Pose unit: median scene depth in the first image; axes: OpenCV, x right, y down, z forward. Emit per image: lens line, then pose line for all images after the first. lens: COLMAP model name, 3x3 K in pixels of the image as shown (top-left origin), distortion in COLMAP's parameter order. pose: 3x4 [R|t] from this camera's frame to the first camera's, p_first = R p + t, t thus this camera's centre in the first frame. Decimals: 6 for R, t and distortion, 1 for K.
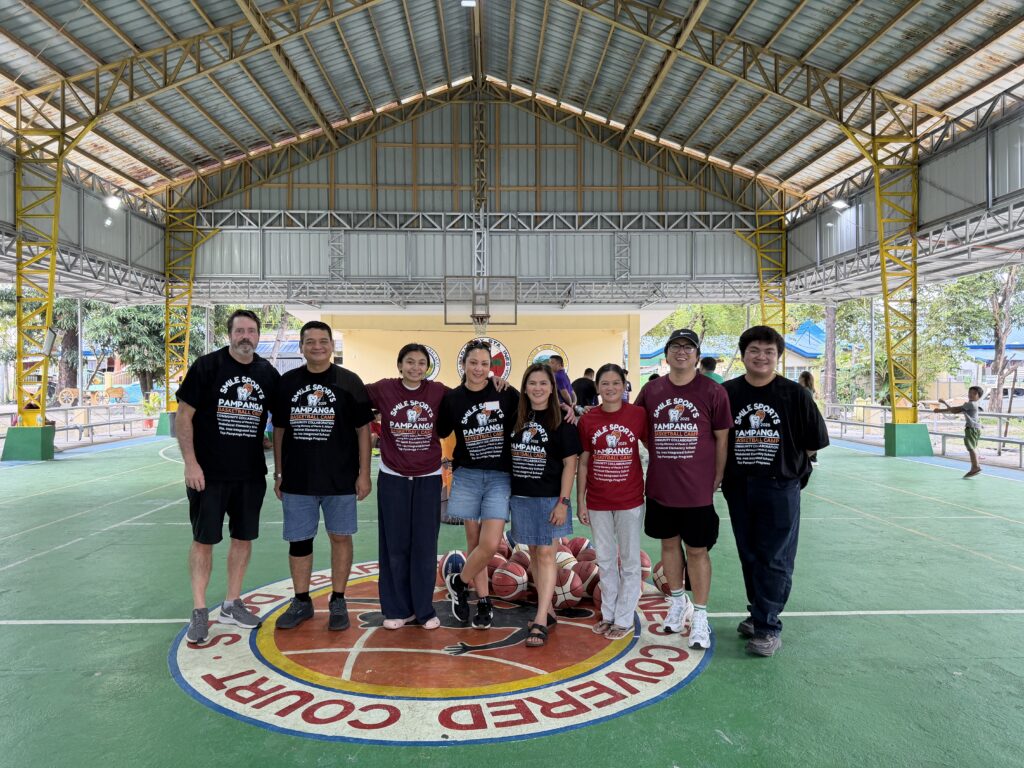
lens RADIAL K [[742.0, 0, 518.8], [0, 742.0, 381.3], [0, 0, 1]] dist [0.067430, -0.082906]
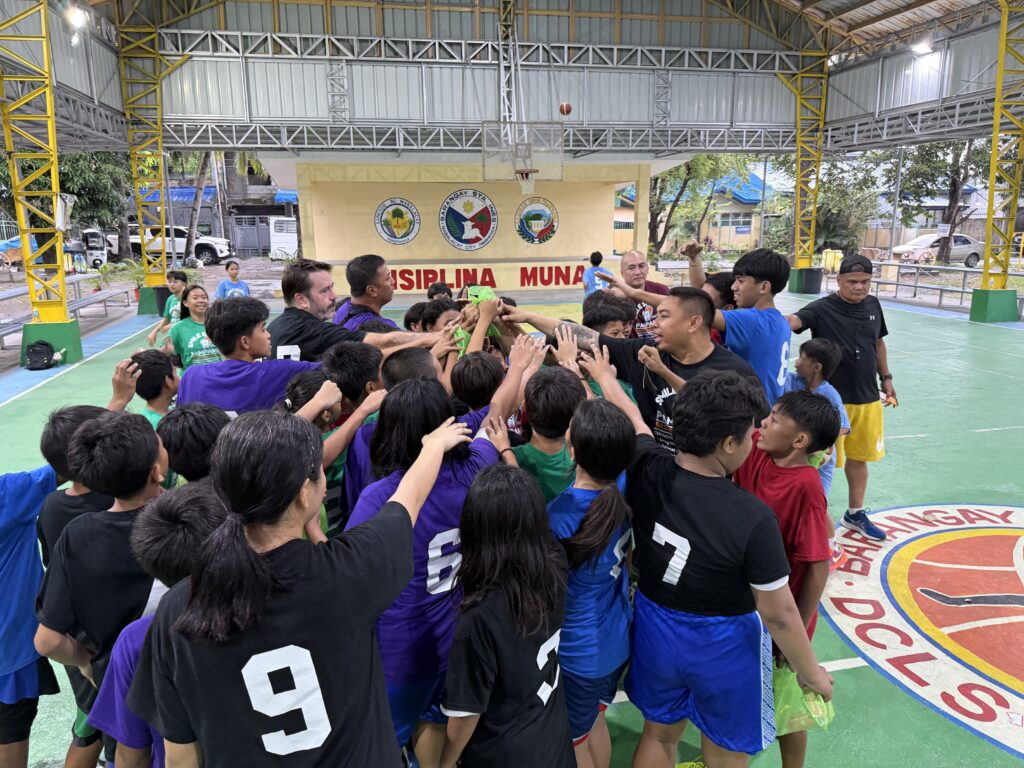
lens RADIAL K [[742.0, 0, 521.3], [0, 742.0, 389.3], [0, 0, 1]] dist [0.067430, -0.082906]
pose [[0.983886, -0.047590, 0.172345, -0.203210], [0.008860, 0.975718, 0.218849, -0.027249], [-0.178575, -0.213796, 0.960418, 0.088381]]
